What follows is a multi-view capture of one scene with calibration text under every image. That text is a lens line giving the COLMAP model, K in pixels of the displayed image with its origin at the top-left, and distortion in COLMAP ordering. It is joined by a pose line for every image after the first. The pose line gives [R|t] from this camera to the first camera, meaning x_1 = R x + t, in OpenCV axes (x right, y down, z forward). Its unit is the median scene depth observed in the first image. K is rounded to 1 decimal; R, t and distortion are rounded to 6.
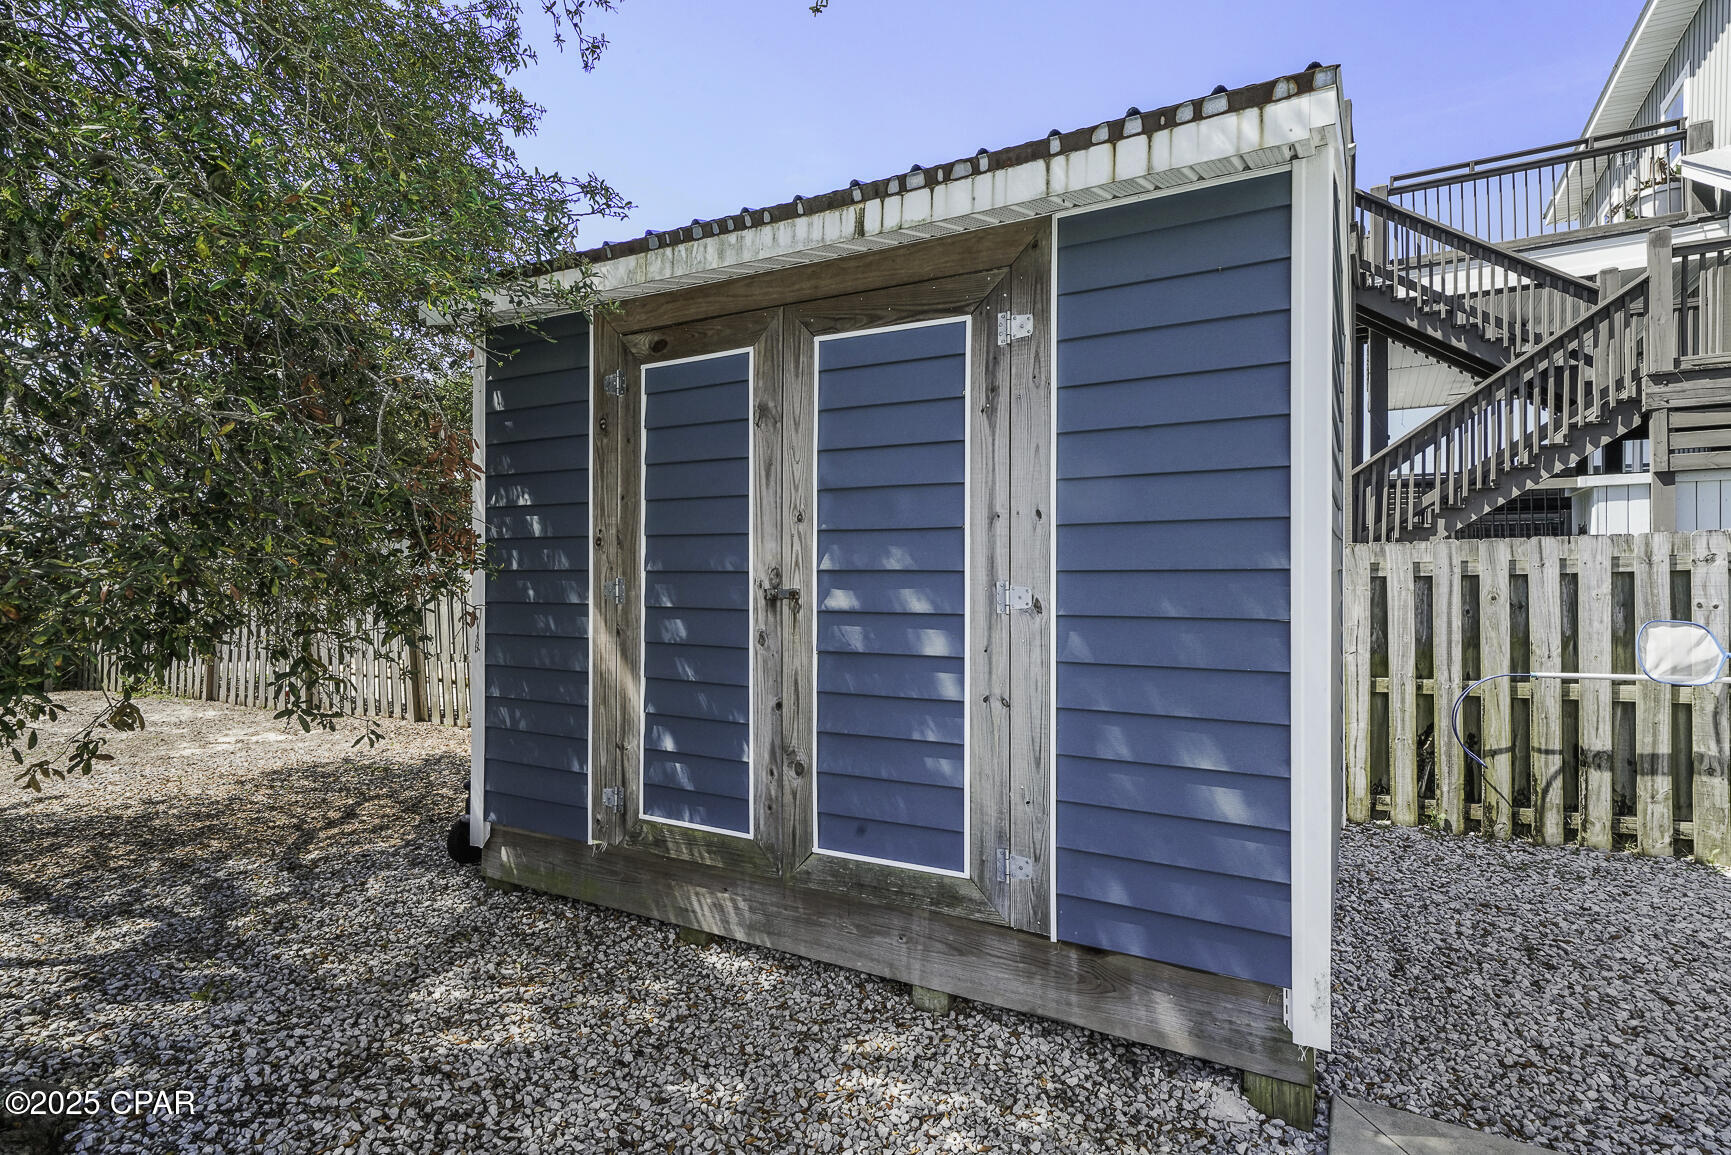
lens RADIAL K [[895.2, 0, 863.4], [0, 895.2, 574.8], [0, 0, 1]] dist [0.014564, 0.000591]
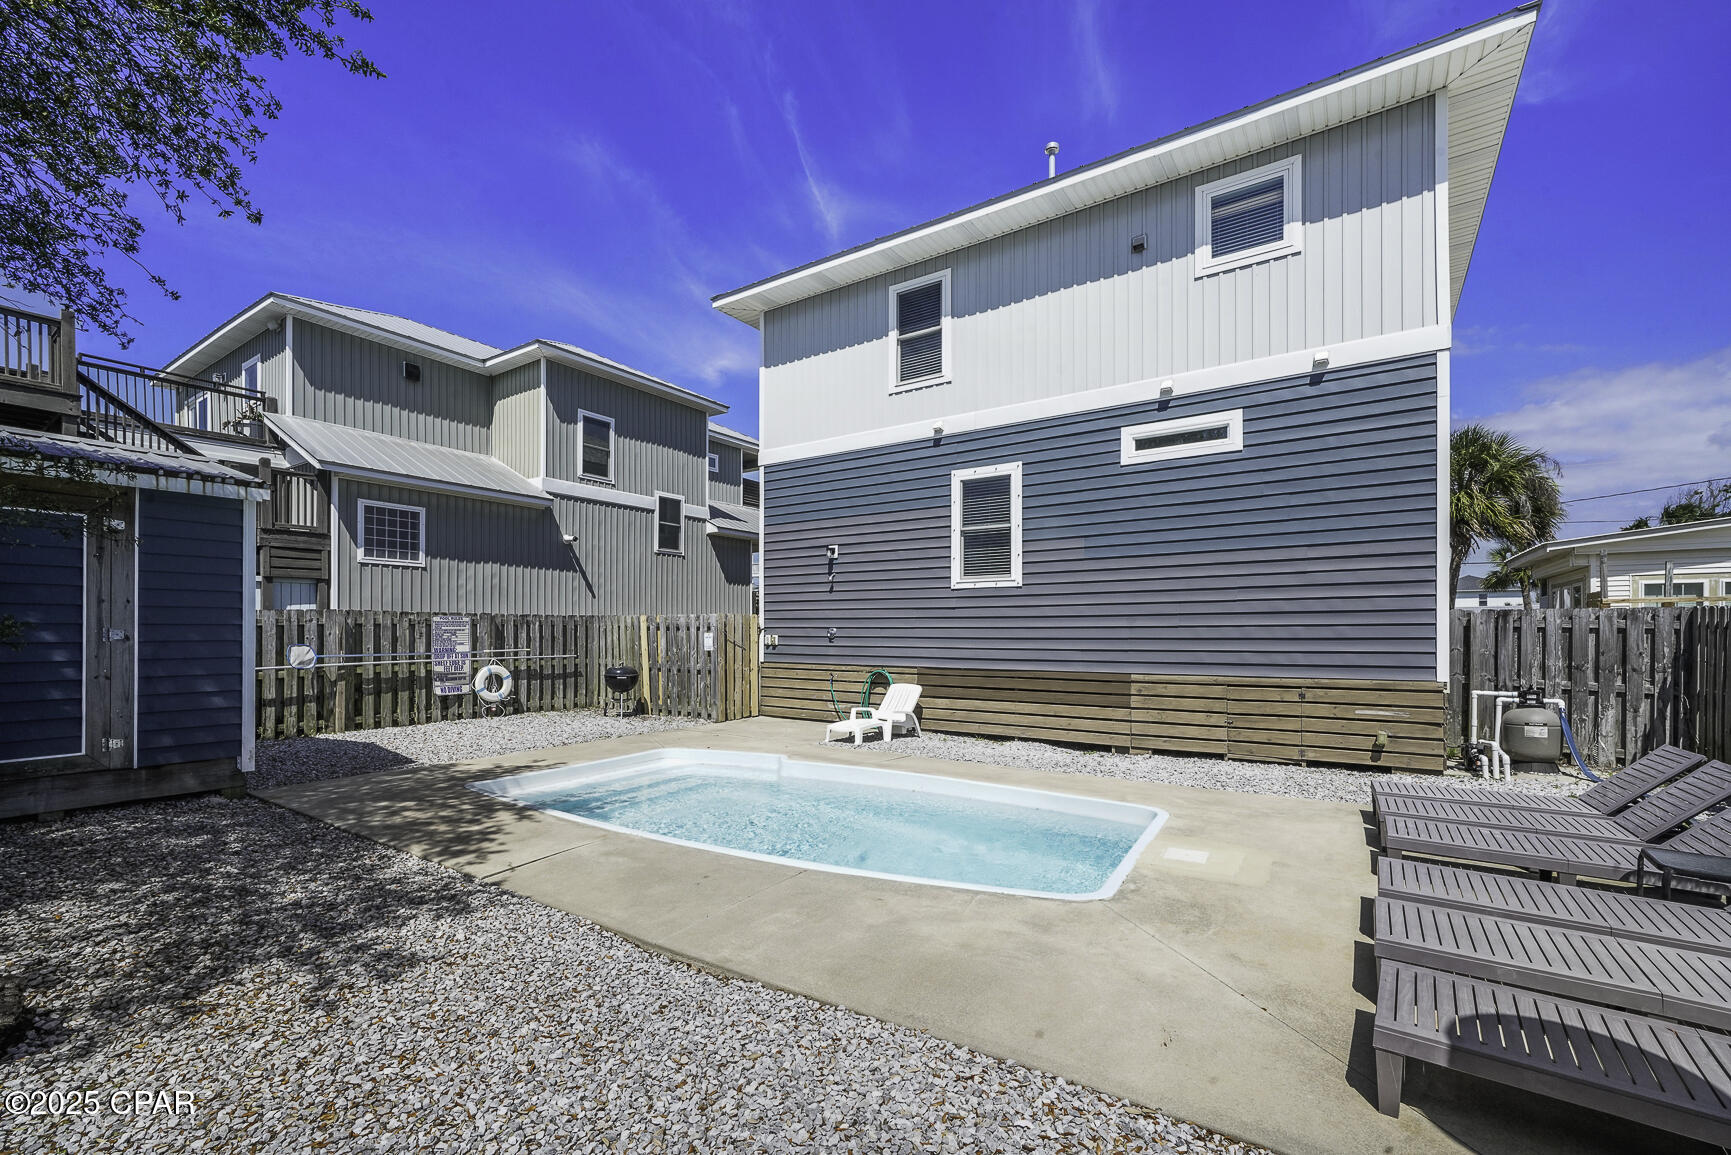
lens RADIAL K [[721.4, 0, 867.2], [0, 721.4, 628.5], [0, 0, 1]] dist [0.002139, 0.000093]
pose [[0.066925, 0.003197, 0.997753, -1.584875], [-0.007832, 0.999966, -0.002679, -0.001757], [-0.997727, -0.007635, 0.066948, -1.132548]]
